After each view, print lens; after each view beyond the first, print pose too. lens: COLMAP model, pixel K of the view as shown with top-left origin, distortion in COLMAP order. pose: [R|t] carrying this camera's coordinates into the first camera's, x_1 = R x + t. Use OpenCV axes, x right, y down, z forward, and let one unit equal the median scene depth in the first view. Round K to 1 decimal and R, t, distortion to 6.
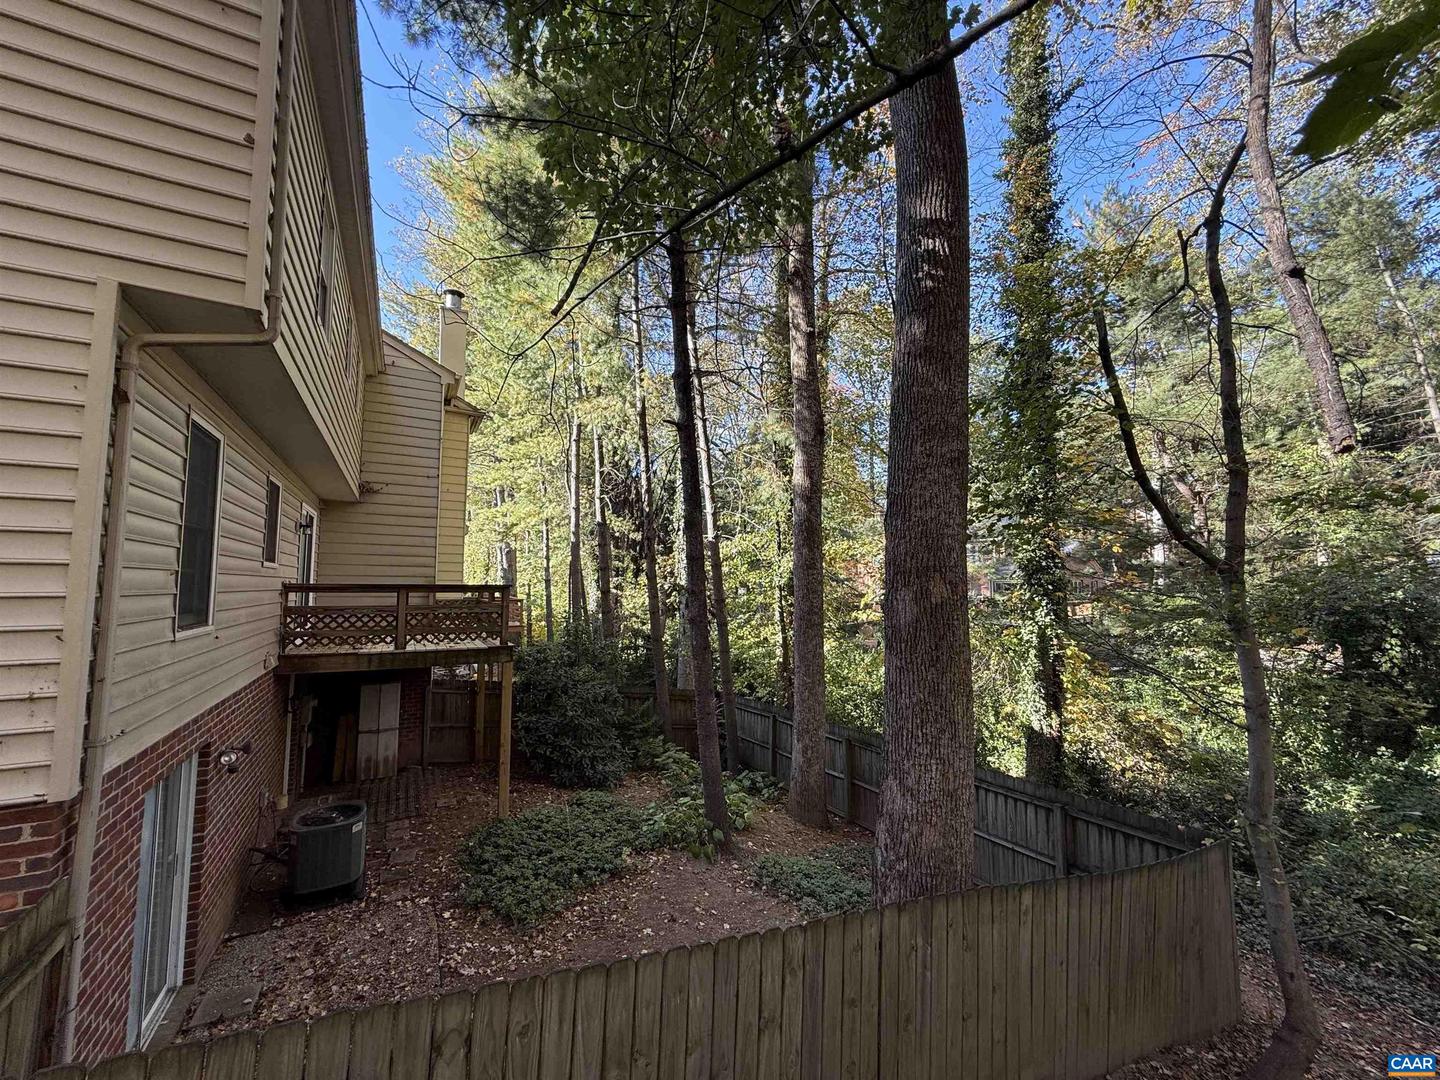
lens RADIAL K [[573.9, 0, 716.1], [0, 573.9, 542.6], [0, 0, 1]] dist [-0.000708, 0.000397]
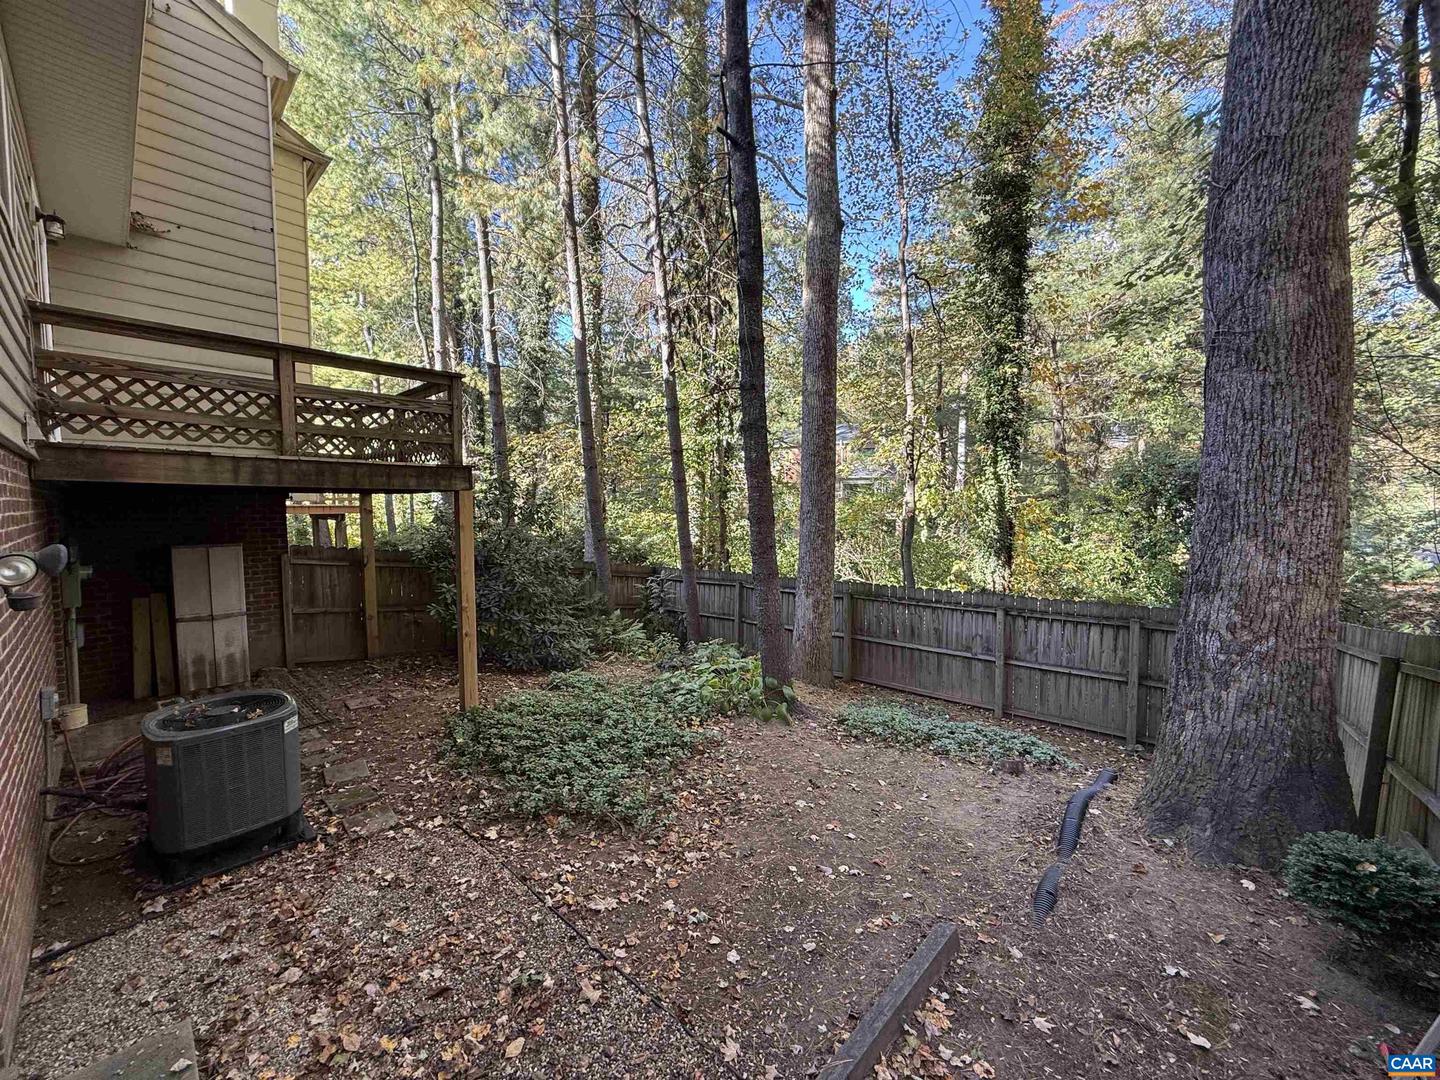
lens RADIAL K [[573.9, 0, 720.7], [0, 573.9, 543.1], [0, 0, 1]] dist [-0.000708, 0.000397]
pose [[0.949466, -0.021929, 0.313102, -0.338715], [-0.022402, 0.990278, 0.137288, 0.198534], [-0.313069, -0.137365, 0.939744, 0.309608]]
